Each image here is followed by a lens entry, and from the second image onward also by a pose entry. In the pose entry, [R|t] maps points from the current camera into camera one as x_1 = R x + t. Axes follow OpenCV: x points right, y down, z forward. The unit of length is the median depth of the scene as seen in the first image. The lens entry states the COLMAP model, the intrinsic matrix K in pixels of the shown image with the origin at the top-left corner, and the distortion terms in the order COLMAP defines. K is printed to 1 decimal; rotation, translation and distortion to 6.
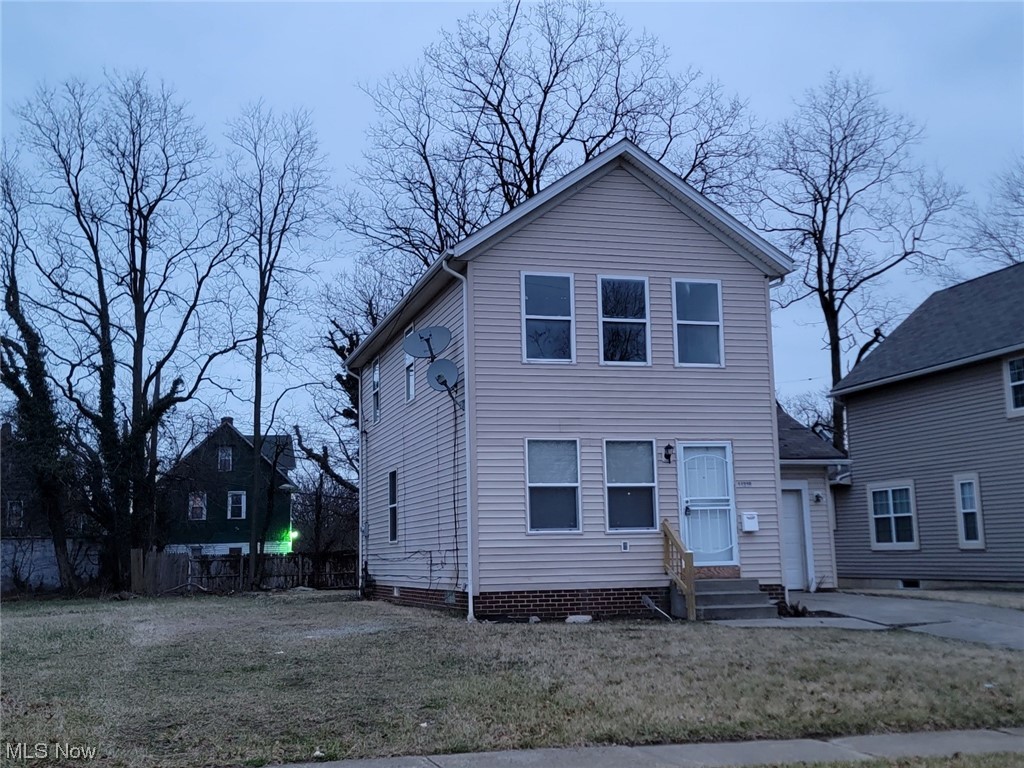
lens RADIAL K [[1193.9, 0, 512.0], [0, 1193.9, 384.0], [0, 0, 1]] dist [0.093047, 0.006590]
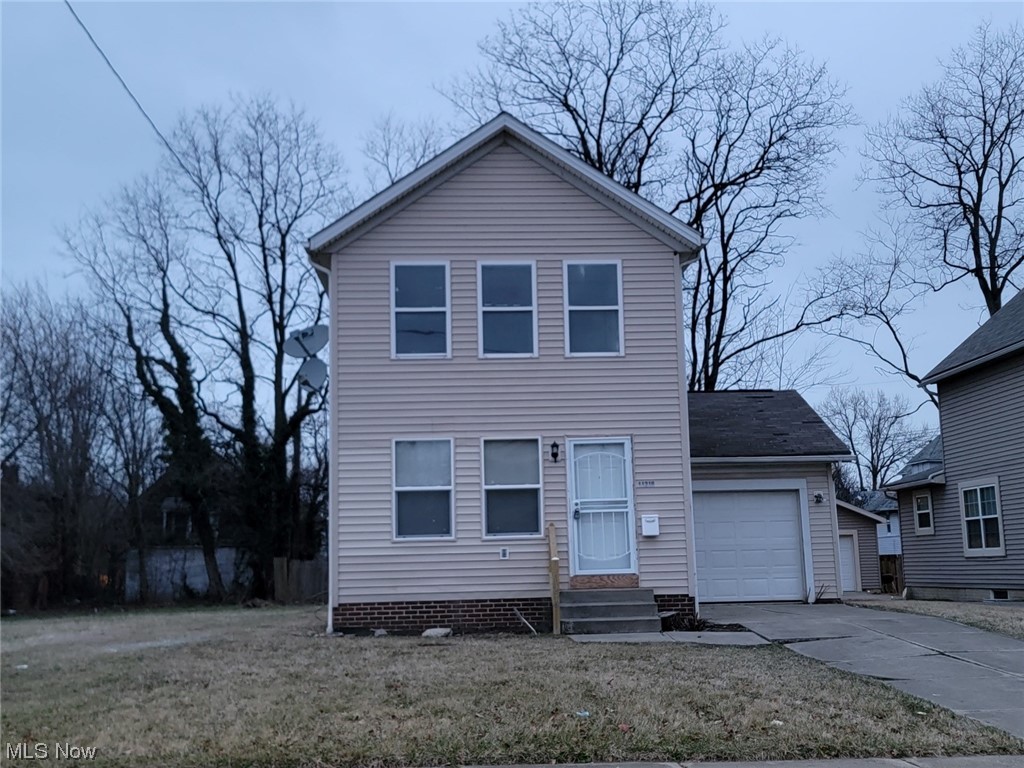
lens RADIAL K [[1213.1, 0, 512.0], [0, 1213.1, 384.0], [0, 0, 1]] dist [0.028232, 0.227501]
pose [[0.977901, -0.034197, -0.206251, 0.288517], [0.033096, 0.999414, -0.008786, 0.013112], [0.206431, 0.001766, 0.978460, 0.084330]]
